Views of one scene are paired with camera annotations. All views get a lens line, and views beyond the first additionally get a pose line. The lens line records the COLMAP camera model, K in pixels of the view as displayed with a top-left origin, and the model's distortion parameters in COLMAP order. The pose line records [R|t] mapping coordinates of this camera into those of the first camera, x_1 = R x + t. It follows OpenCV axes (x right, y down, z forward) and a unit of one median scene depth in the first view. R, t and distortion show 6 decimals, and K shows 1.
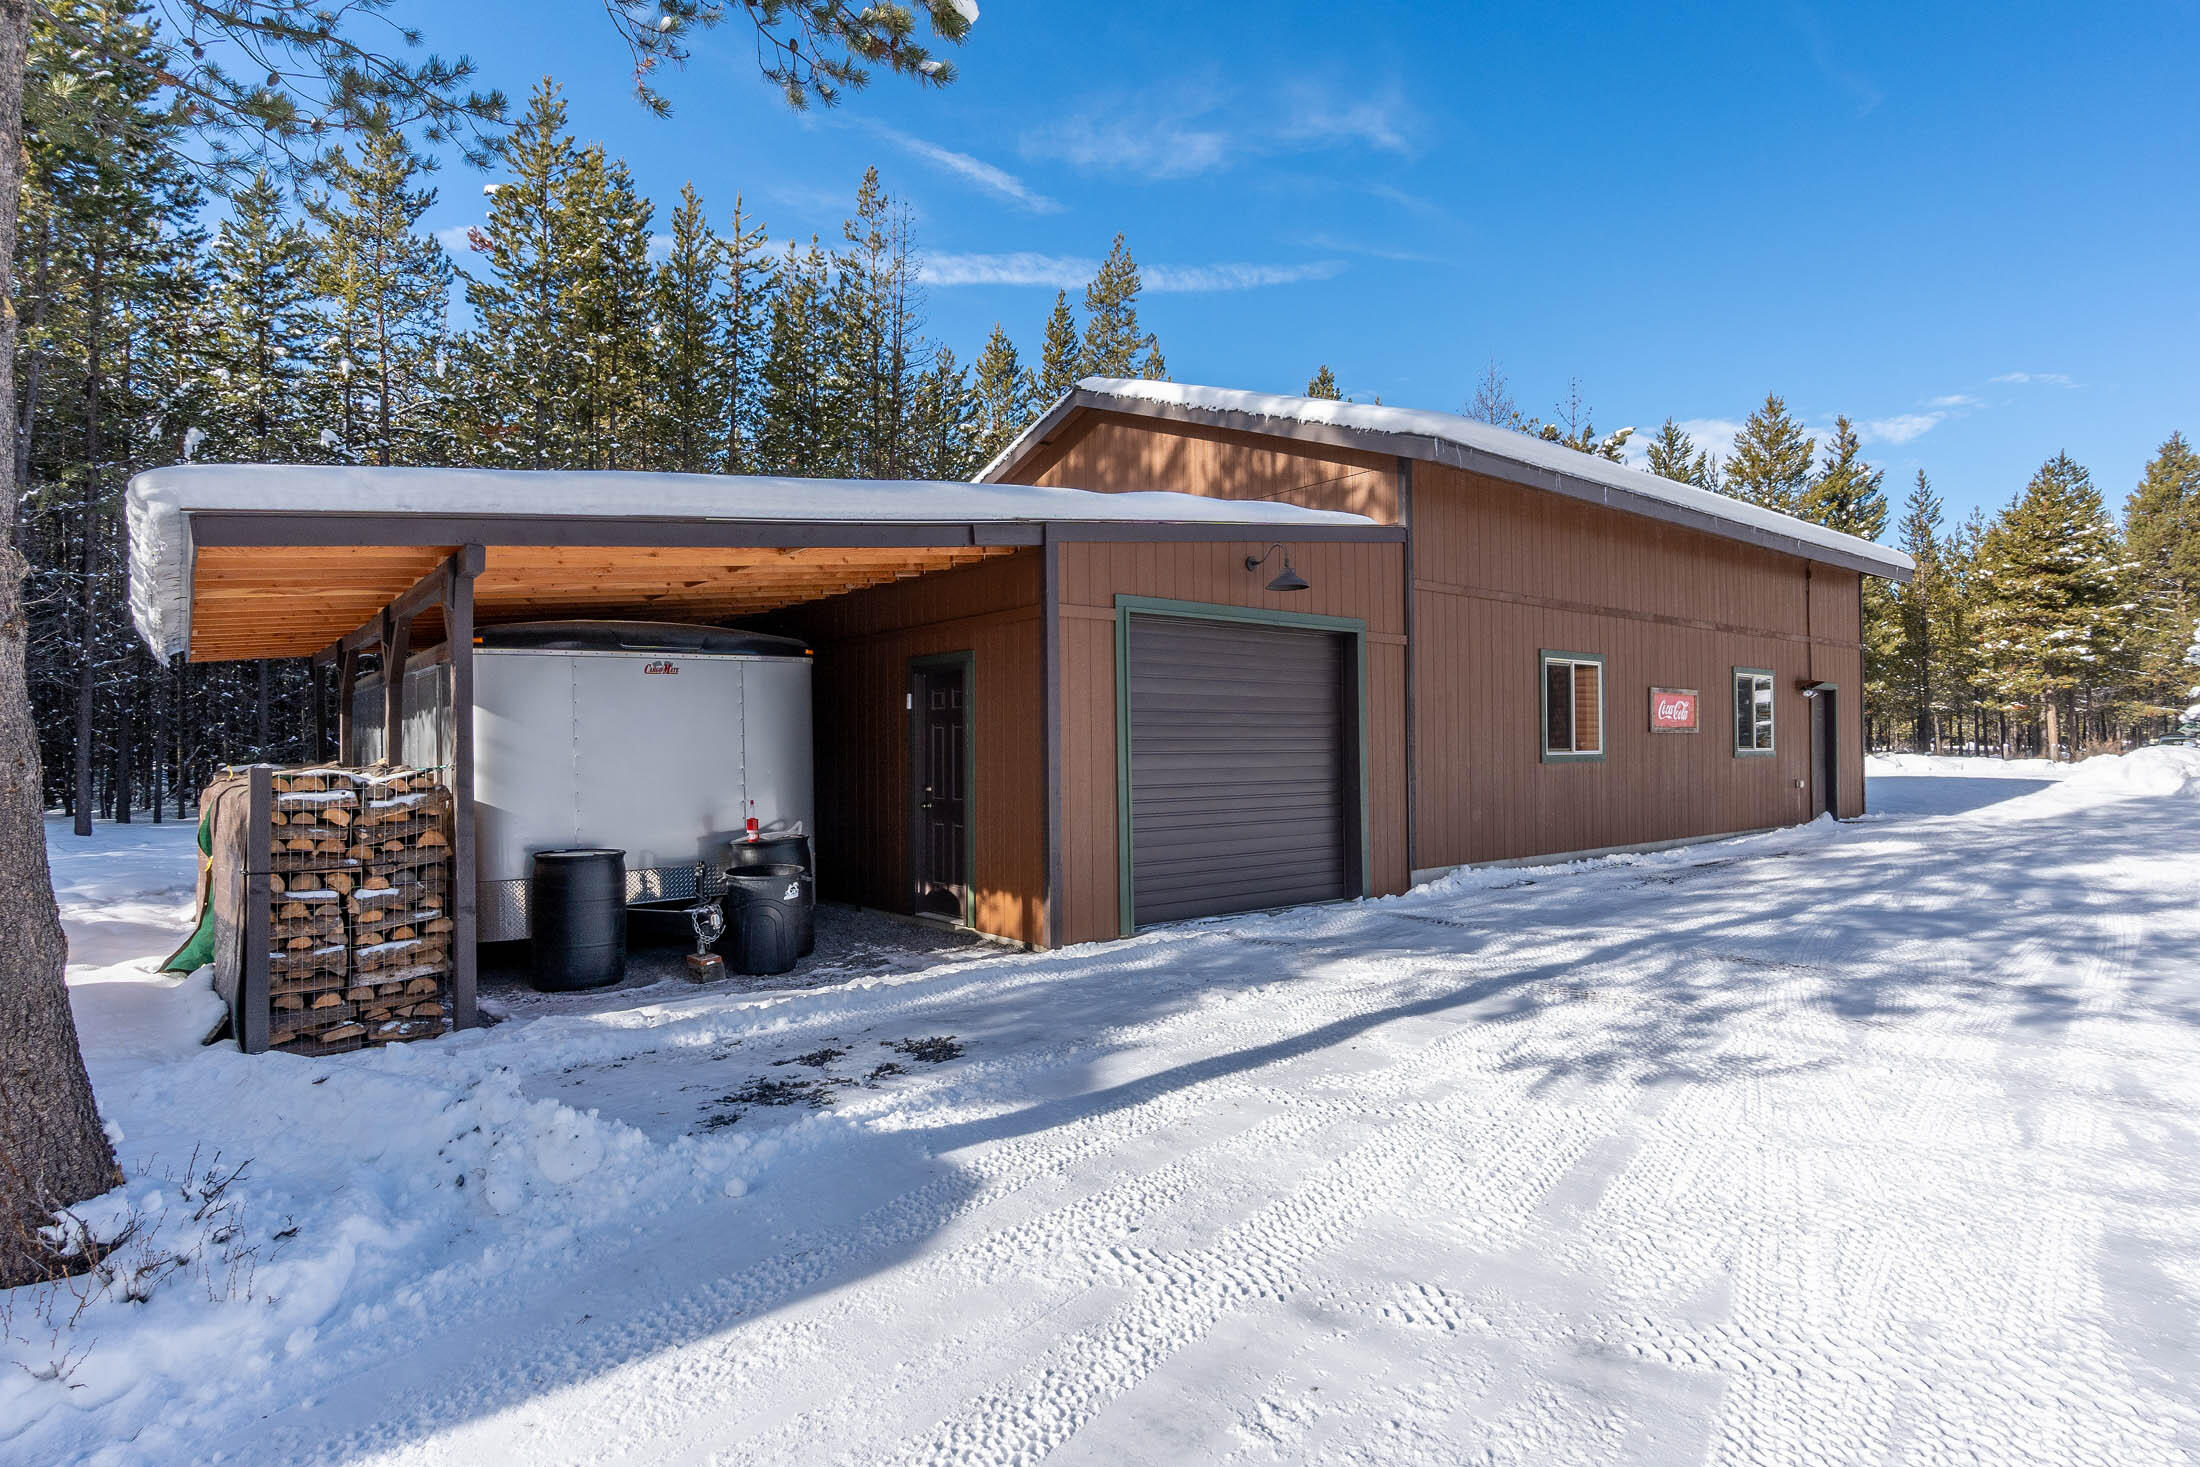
lens RADIAL K [[1133.2, 0, 1100.0], [0, 1133.2, 733.5], [0, 0, 1]] dist [0.000315, 0.000161]
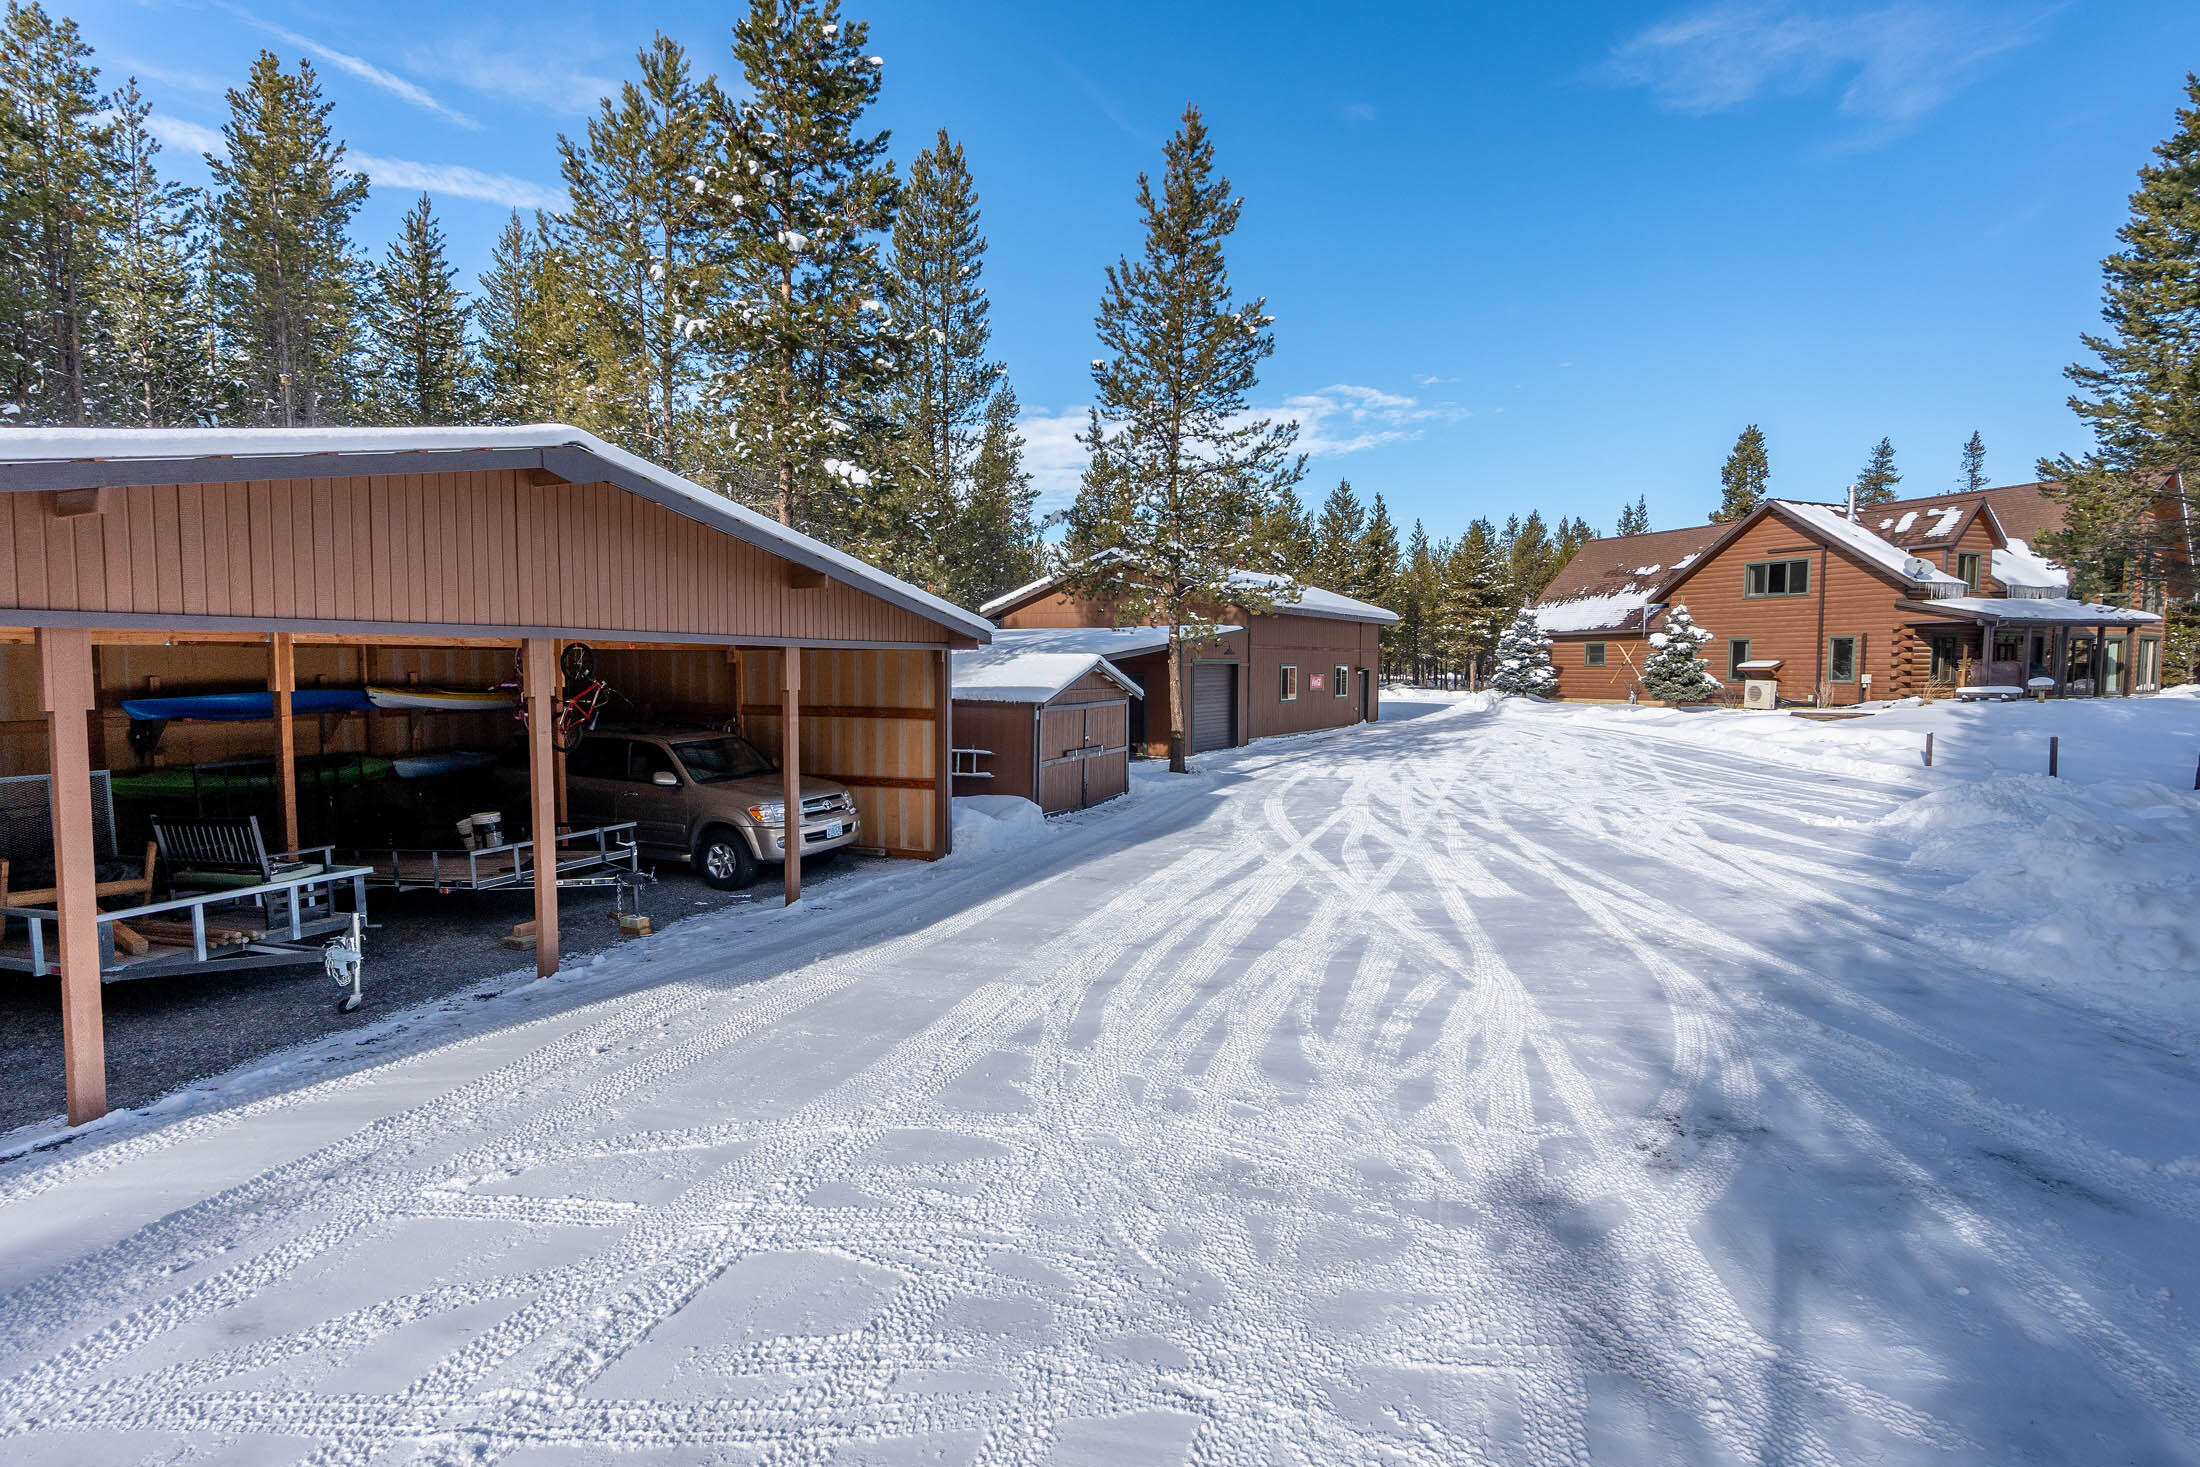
lens RADIAL K [[1071.4, 0, 1100.0], [0, 1071.4, 733.5], [0, 0, 1]] dist [-0.018537, 0.009938]
pose [[0.946816, -0.012204, 0.321545, -0.291302], [-0.012603, 0.997107, 0.074954, -0.029946], [-0.321529, -0.075020, 0.943923, -0.453302]]
